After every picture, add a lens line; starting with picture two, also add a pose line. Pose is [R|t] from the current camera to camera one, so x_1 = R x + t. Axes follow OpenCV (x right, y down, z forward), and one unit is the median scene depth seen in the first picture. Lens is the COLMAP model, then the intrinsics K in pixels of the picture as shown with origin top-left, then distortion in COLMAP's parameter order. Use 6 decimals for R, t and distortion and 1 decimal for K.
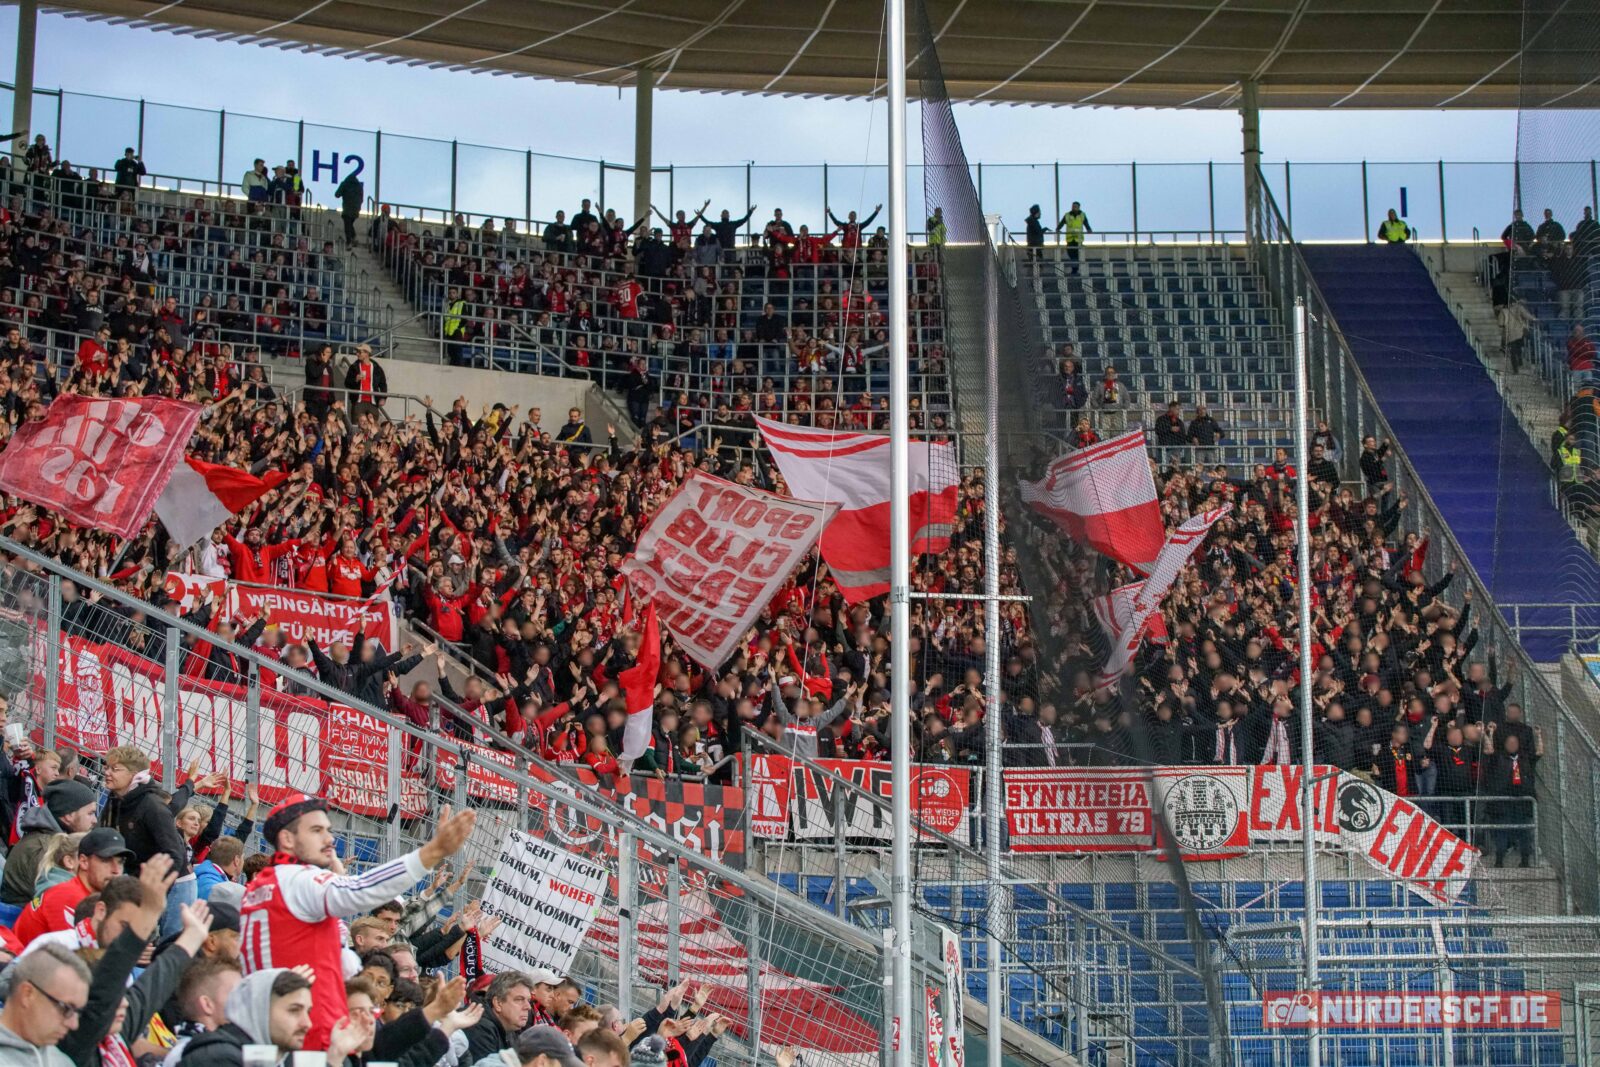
lens RADIAL K [[3185.0, 0, 796.4], [0, 3185.0, 536.0], [0, 0, 1]] dist [-0.187454, 0.000000]
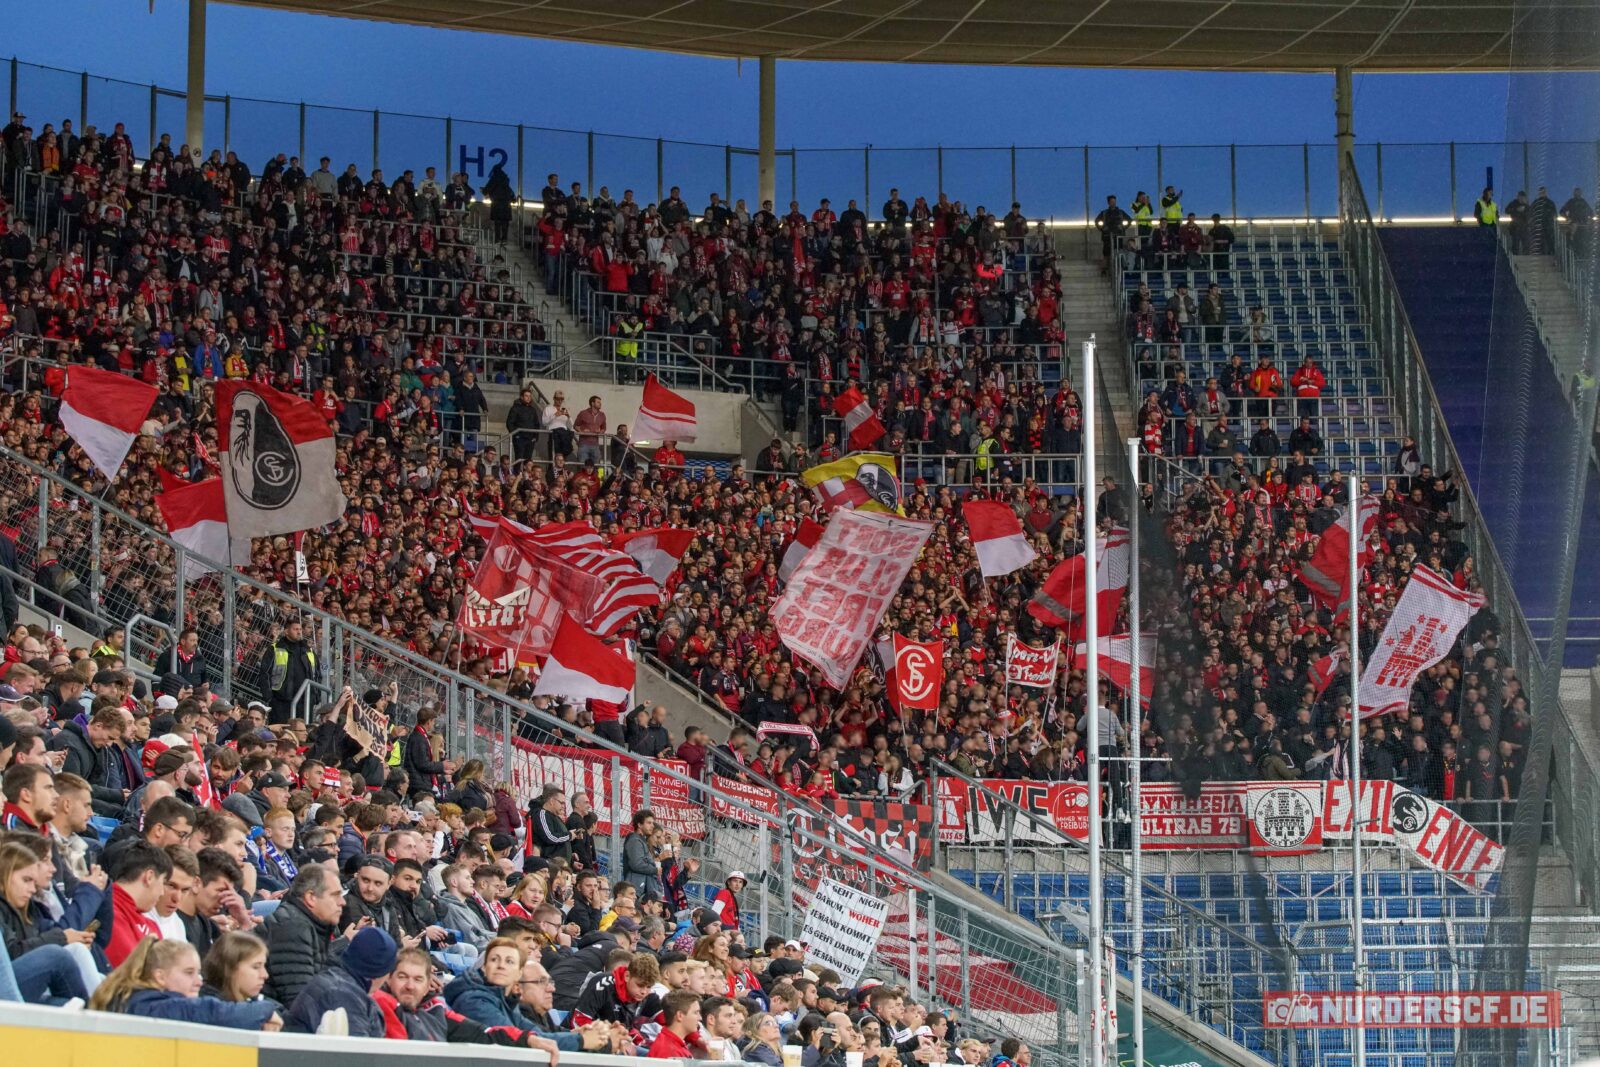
lens RADIAL K [[3883.7, 0, 803.3], [0, 3883.7, 531.2], [0, 0, 1]] dist [-0.123810, 0.000000]
pose [[0.999985, -0.003906, -0.003913, -0.059884], [0.004113, 0.998506, 0.054495, -0.114269], [0.003695, -0.054510, 0.998506, -0.554297]]
